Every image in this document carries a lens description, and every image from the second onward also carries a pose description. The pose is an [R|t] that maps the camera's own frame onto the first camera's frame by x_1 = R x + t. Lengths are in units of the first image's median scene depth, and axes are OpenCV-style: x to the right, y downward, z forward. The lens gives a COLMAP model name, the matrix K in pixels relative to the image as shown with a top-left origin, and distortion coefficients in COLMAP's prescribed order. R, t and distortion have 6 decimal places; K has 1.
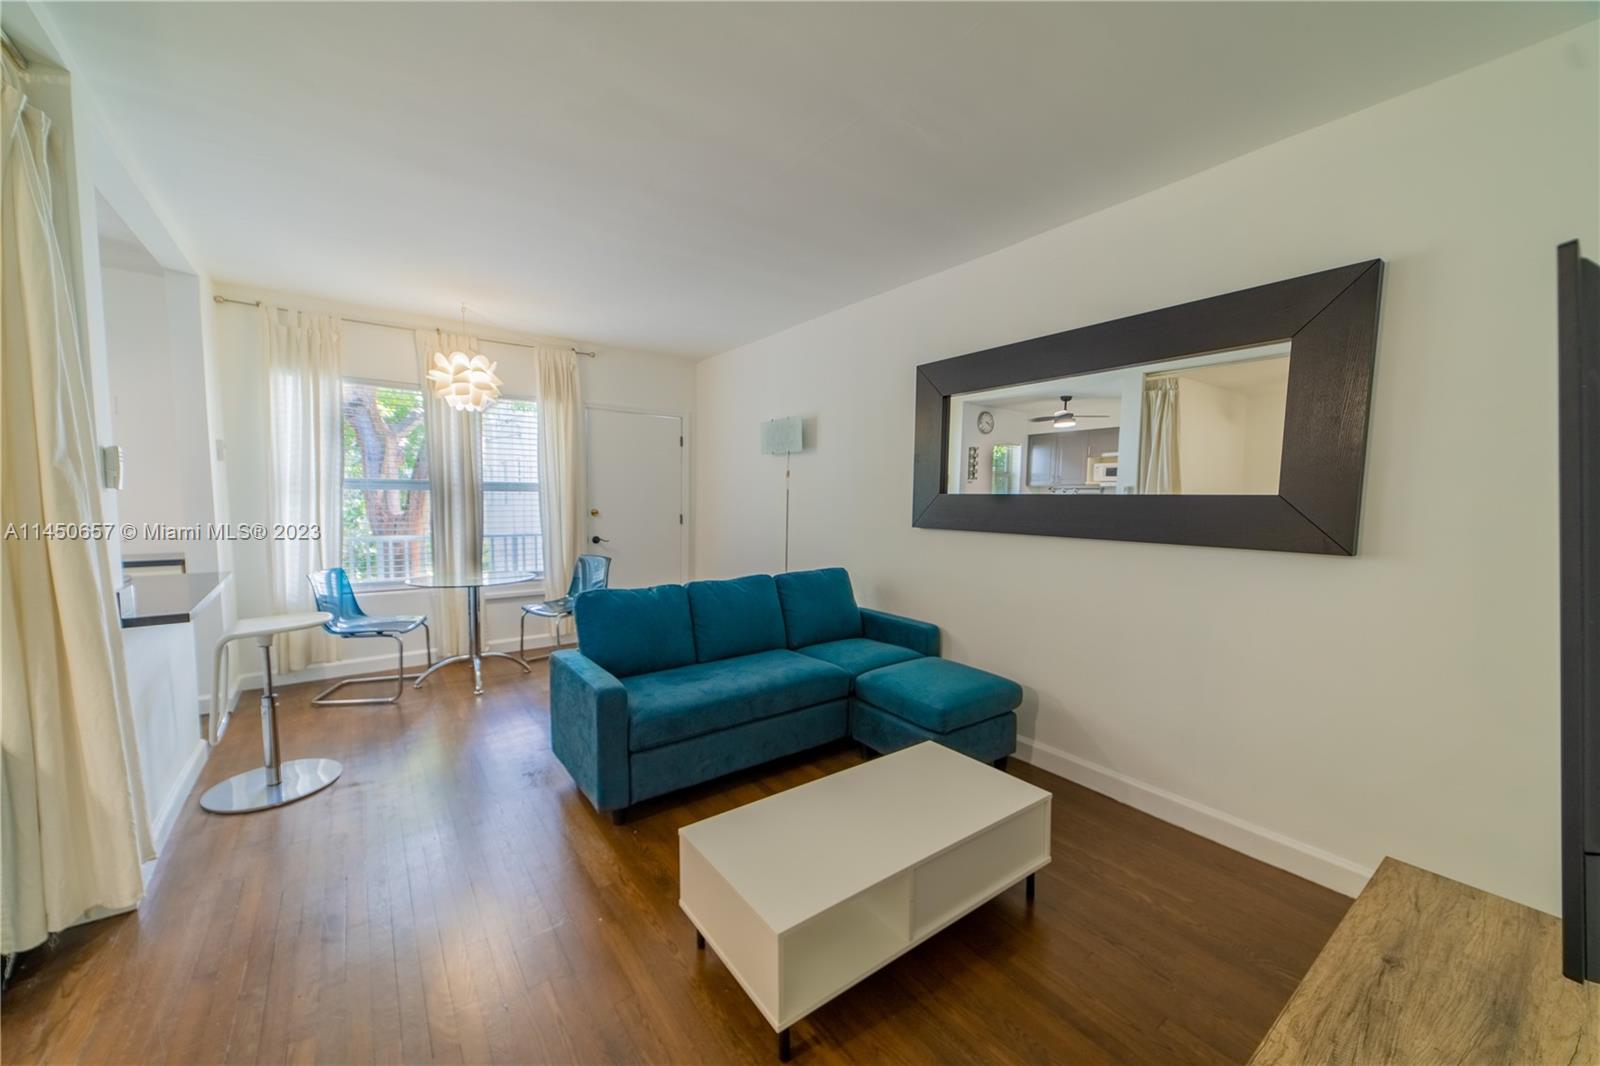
lens RADIAL K [[632.9, 0, 812.2], [0, 632.9, 542.7], [0, 0, 1]] dist [-0.008031, 0.003436]
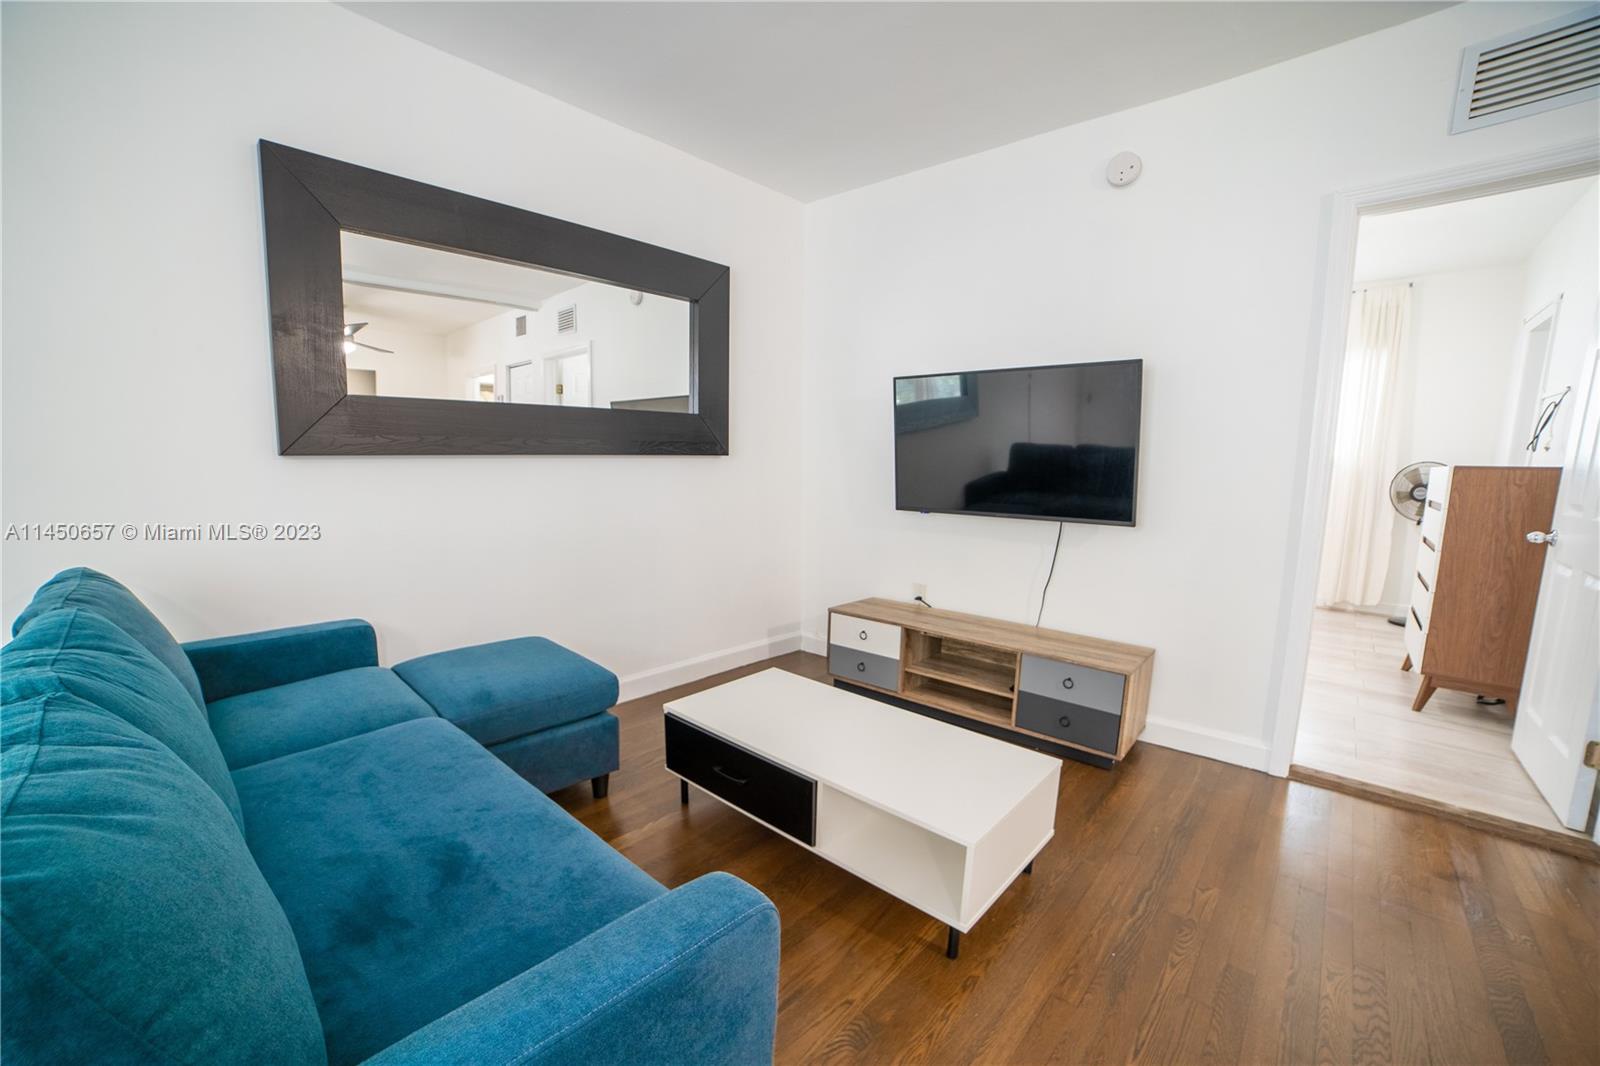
lens RADIAL K [[632.9, 0, 809.0], [0, 632.9, 528.7], [0, 0, 1]] dist [-0.008031, 0.003436]
pose [[-0.186975, -0.141648, 0.972099, -0.530843], [0.053998, 0.986572, 0.154143, -0.025877], [-0.980879, 0.081312, -0.176816, 0.787647]]
